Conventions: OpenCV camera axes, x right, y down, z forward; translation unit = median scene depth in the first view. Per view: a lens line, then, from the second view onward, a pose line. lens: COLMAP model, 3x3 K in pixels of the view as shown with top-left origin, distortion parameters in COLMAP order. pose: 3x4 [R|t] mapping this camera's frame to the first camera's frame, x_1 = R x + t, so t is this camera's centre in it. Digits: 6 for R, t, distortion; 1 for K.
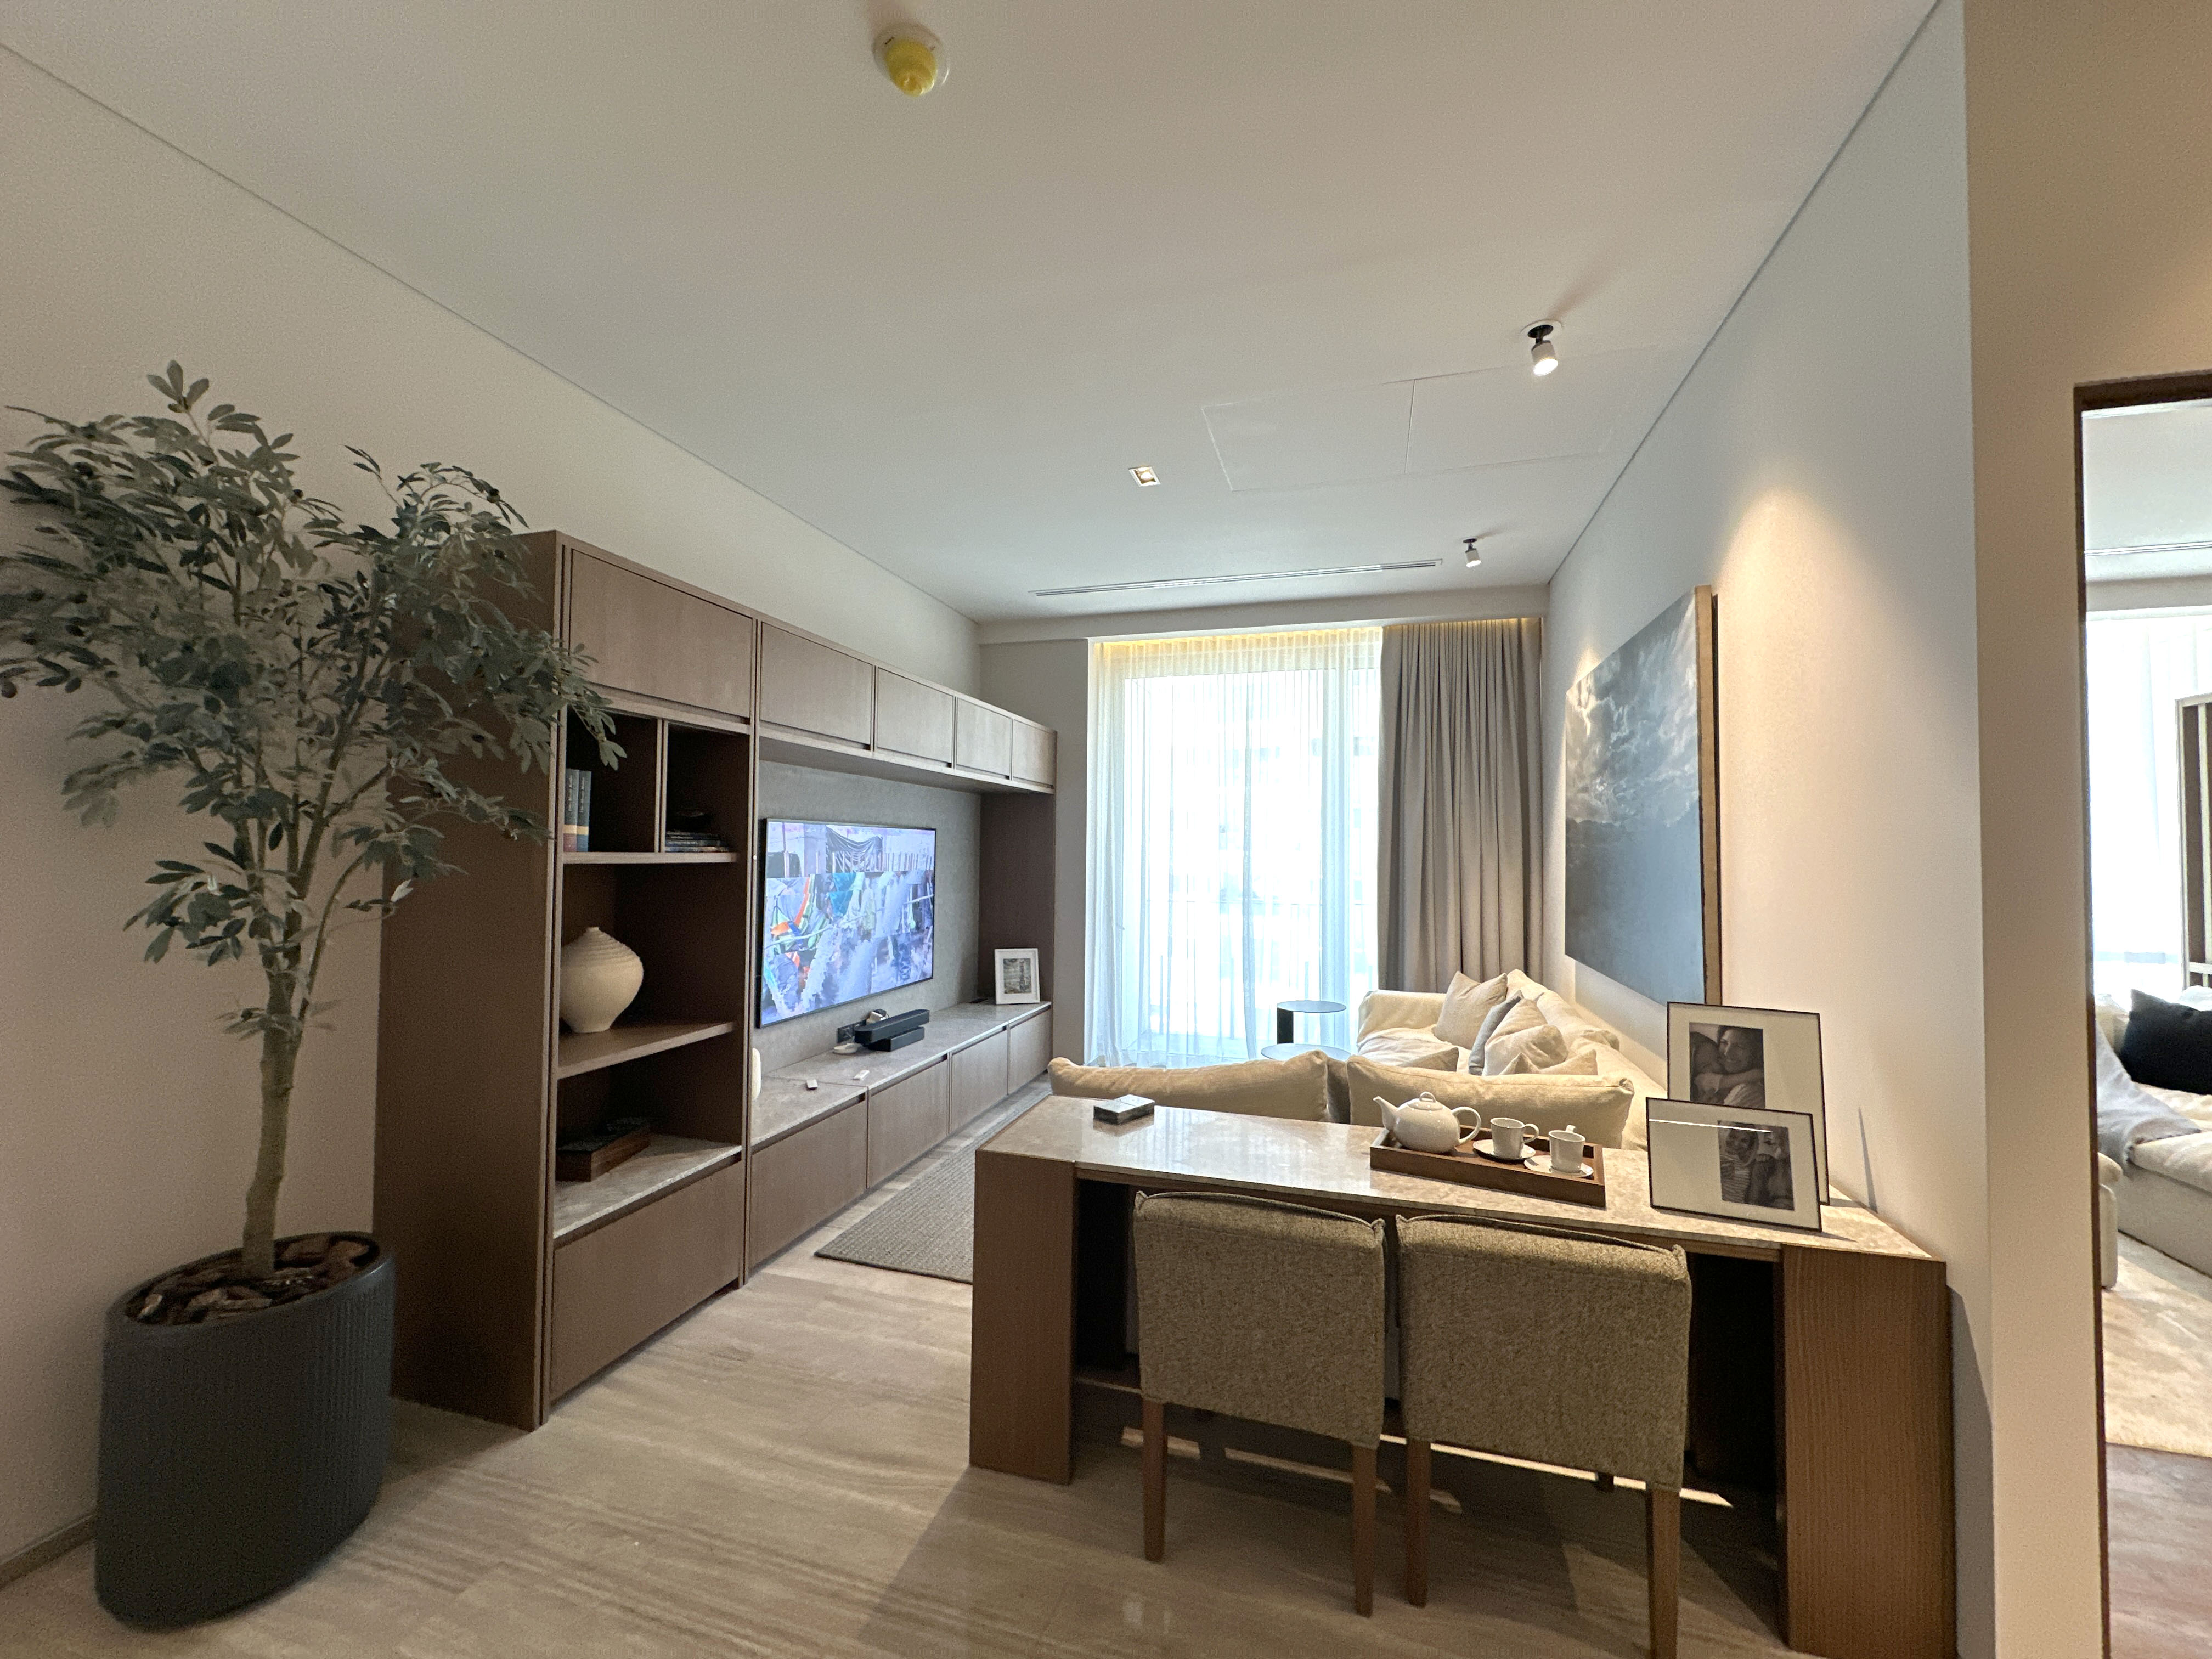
lens RADIAL K [[889.6, 0, 1116.1], [0, 889.6, 823.4], [0, 0, 1]] dist [-0.003158, 0.000570]
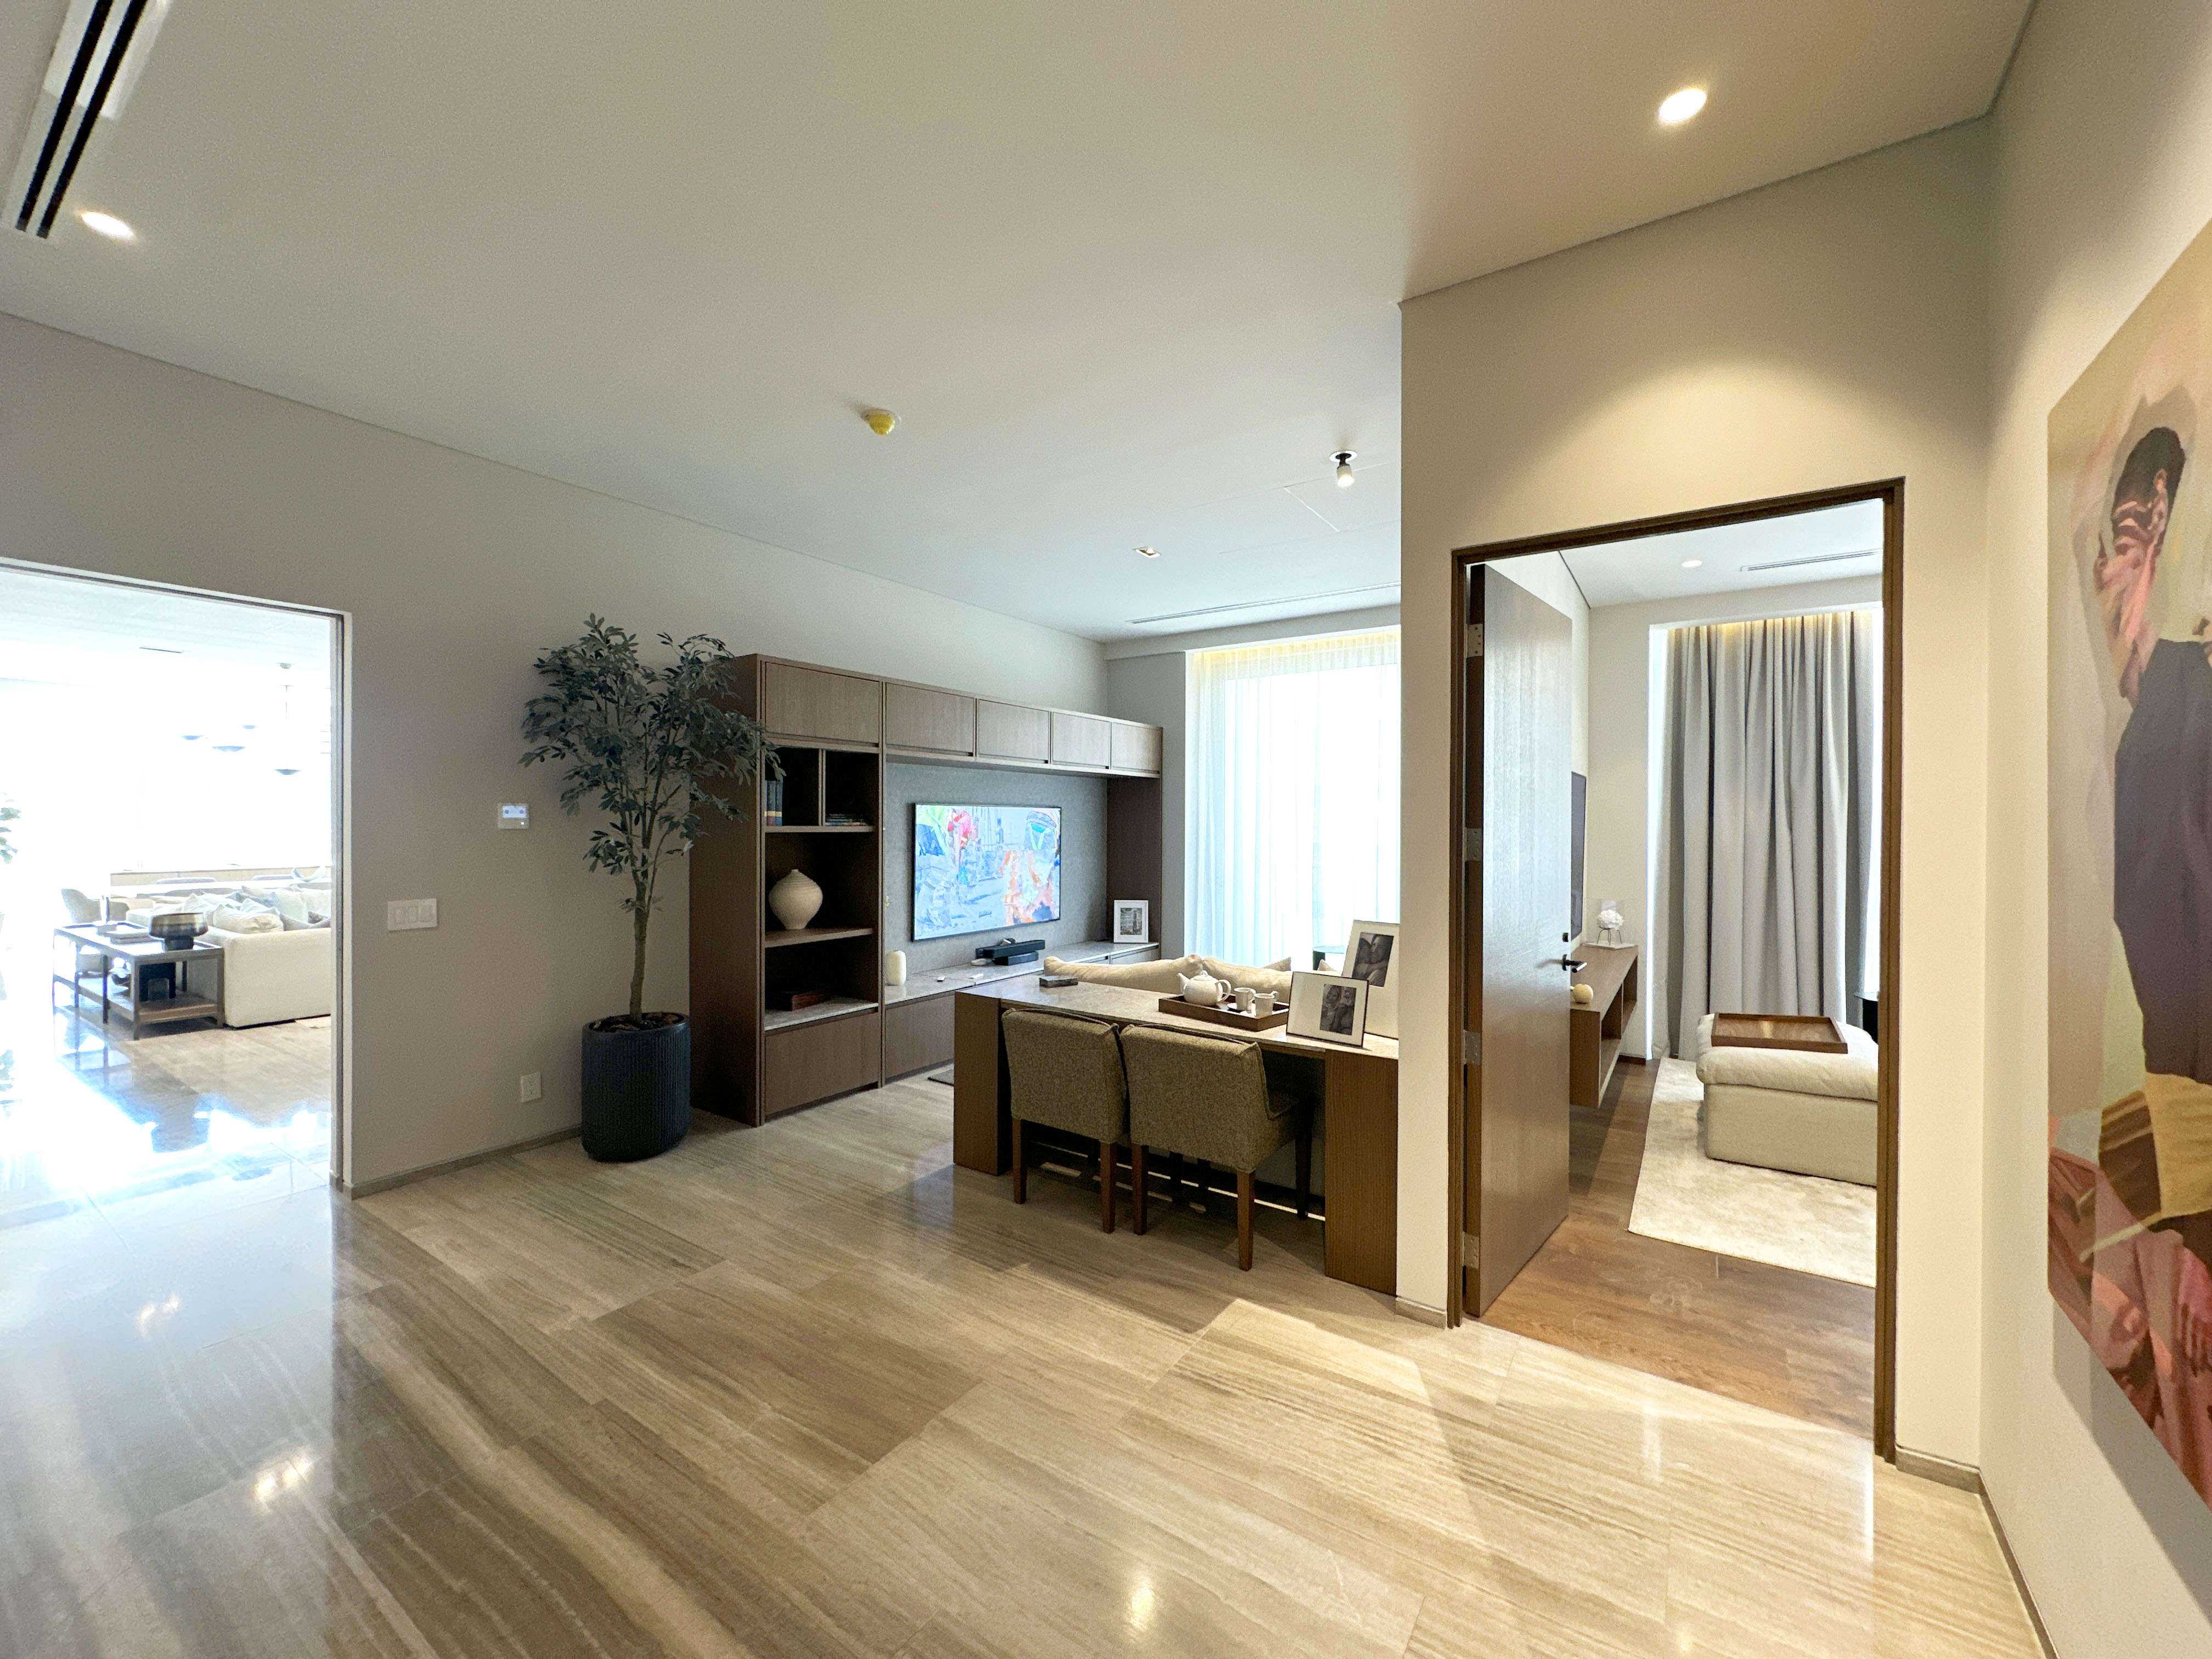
lens RADIAL K [[889.6, 0, 1109.6], [0, 889.6, 821.8], [0, 0, 1]] dist [-0.003158, 0.000570]
pose [[0.952388, -0.005491, -0.304841, 0.625090], [0.014522, 0.999520, 0.027367, -0.016788], [0.304544, -0.030491, 0.952010, -0.546951]]
